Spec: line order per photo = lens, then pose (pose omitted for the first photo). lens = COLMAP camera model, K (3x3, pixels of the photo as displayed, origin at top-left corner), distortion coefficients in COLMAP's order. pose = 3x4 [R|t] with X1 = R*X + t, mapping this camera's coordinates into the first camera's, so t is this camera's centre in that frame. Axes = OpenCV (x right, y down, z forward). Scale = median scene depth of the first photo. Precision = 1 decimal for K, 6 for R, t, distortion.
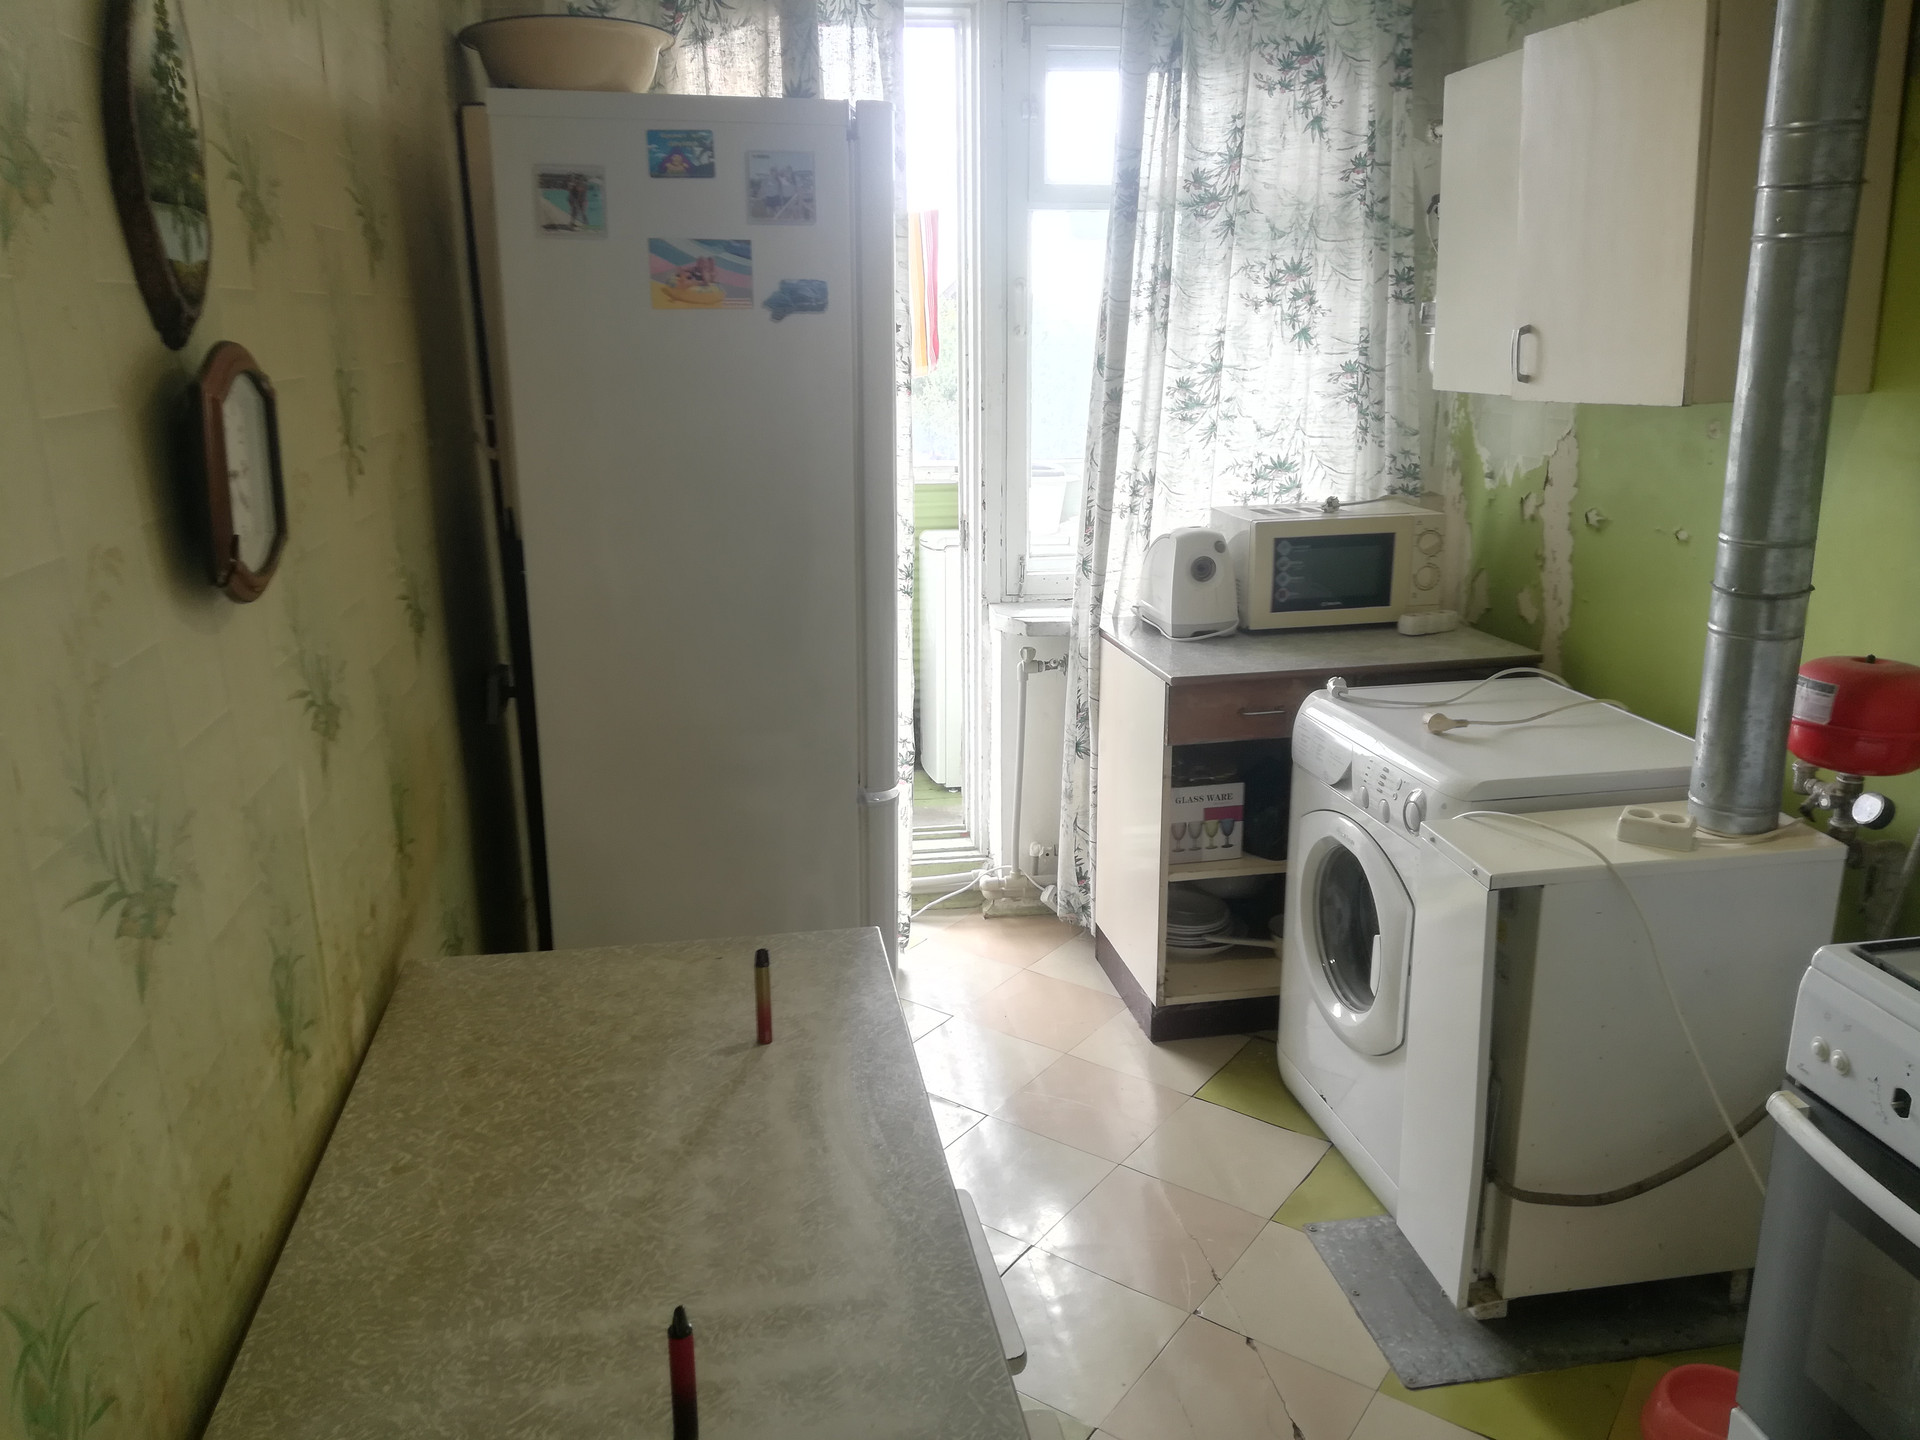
lens RADIAL K [[1438.9, 0, 960.0], [0, 1438.9, 720.0], [0, 0, 1]] dist [-0.000188, 0.002666]
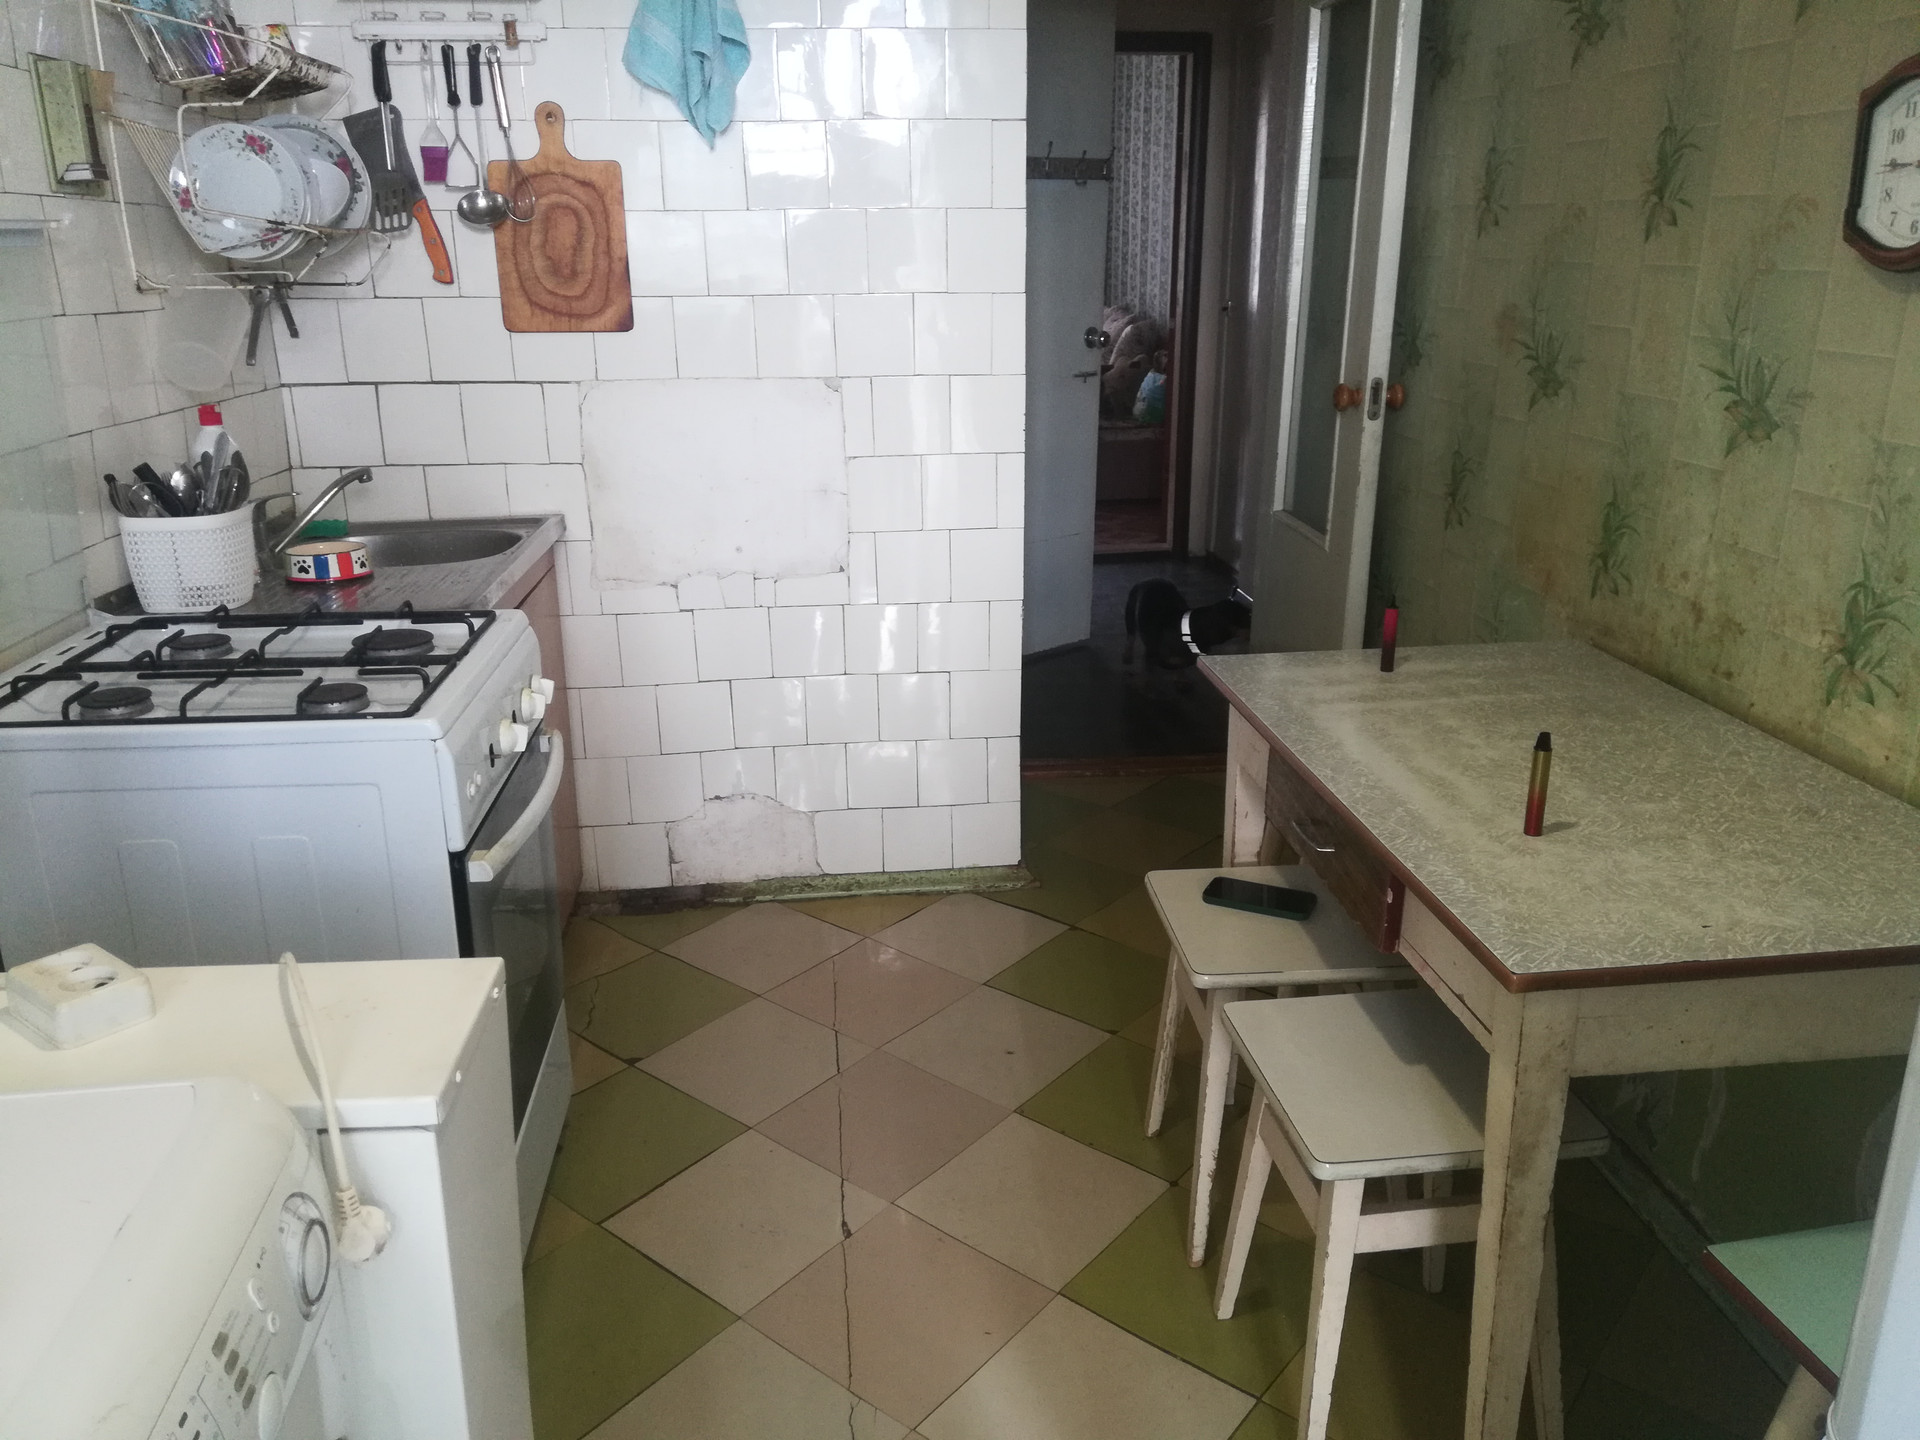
lens RADIAL K [[1437.0, 0, 955.2], [0, 1437.0, 720.9], [0, 0, 1]] dist [0.094481, -0.141155]
pose [[-0.997205, -0.012787, 0.073606, 0.175989], [0.030254, 0.831716, 0.554376, -0.387570], [-0.068308, 0.555054, -0.829005, 1.859024]]
